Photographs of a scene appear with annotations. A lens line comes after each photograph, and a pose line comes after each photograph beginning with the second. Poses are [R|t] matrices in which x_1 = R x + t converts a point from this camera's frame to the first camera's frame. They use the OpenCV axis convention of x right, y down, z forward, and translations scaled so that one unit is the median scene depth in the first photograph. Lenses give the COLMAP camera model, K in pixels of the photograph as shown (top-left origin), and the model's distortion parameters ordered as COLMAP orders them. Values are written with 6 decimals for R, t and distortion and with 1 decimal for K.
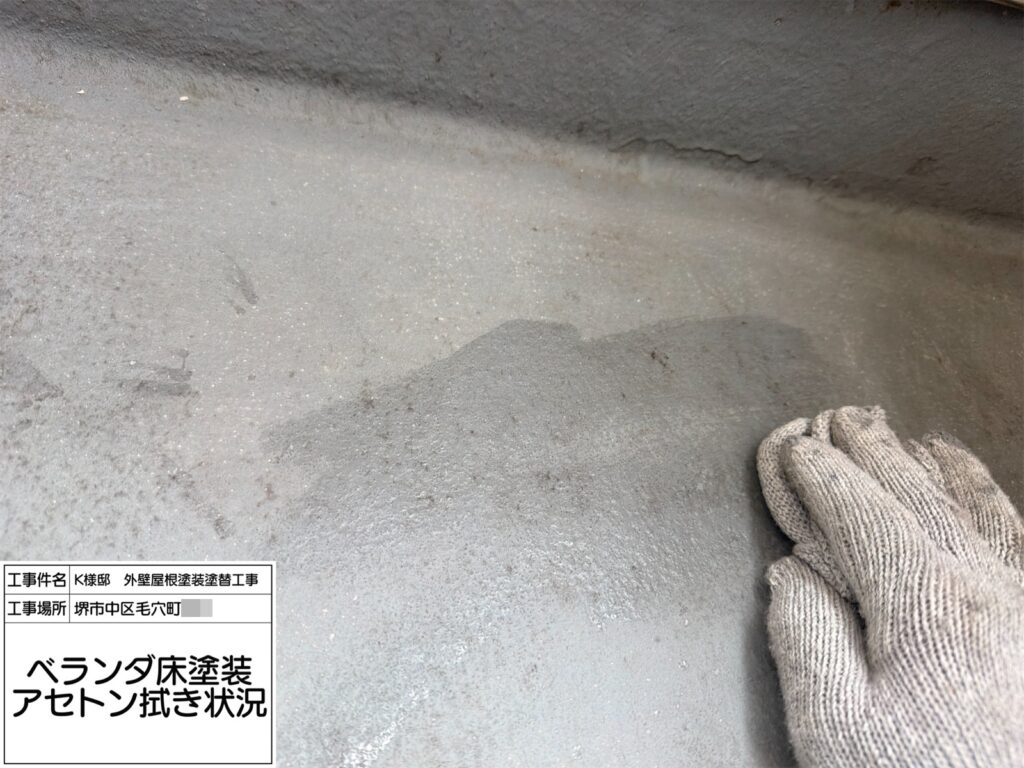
lens RADIAL K [[755.1, 0, 510.9], [0, 755.1, 378.2], [0, 0, 1]] dist [0.063142, -0.103100]
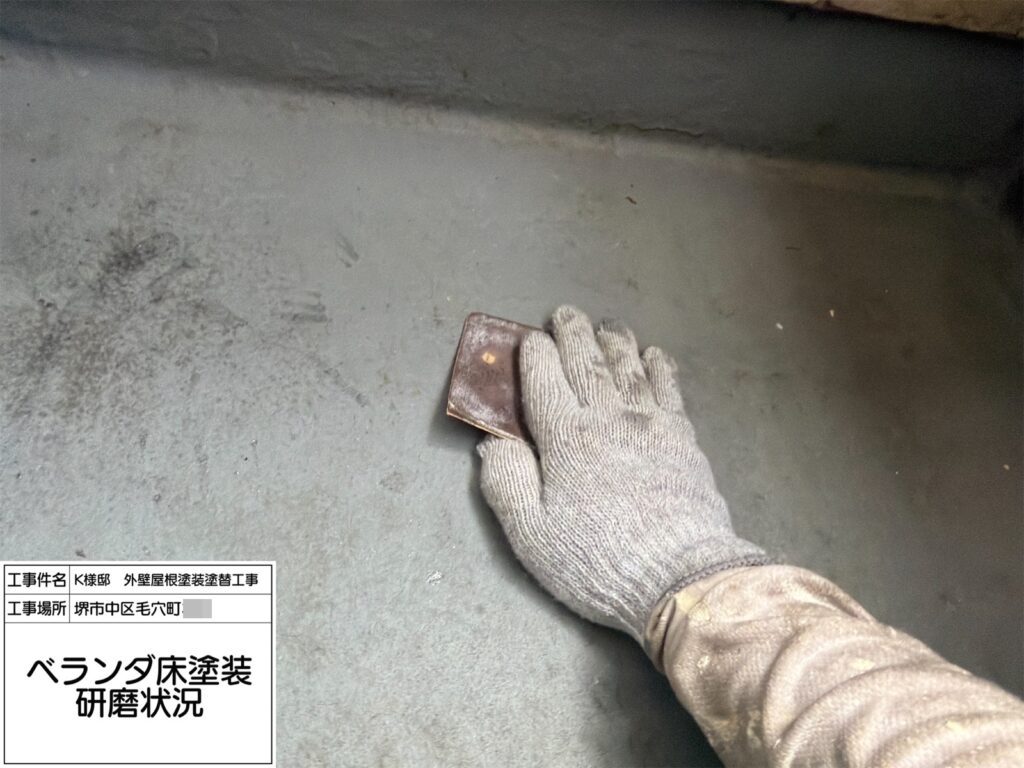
lens RADIAL K [[814.3, 0, 510.8], [0, 814.3, 384.8], [0, 0, 1]] dist [0.033611, -0.002701]
pose [[0.998680, -0.050692, 0.008231, -0.061928], [0.050029, 0.996503, 0.066930, 0.053199], [-0.011595, -0.066430, 0.997724, -0.607956]]
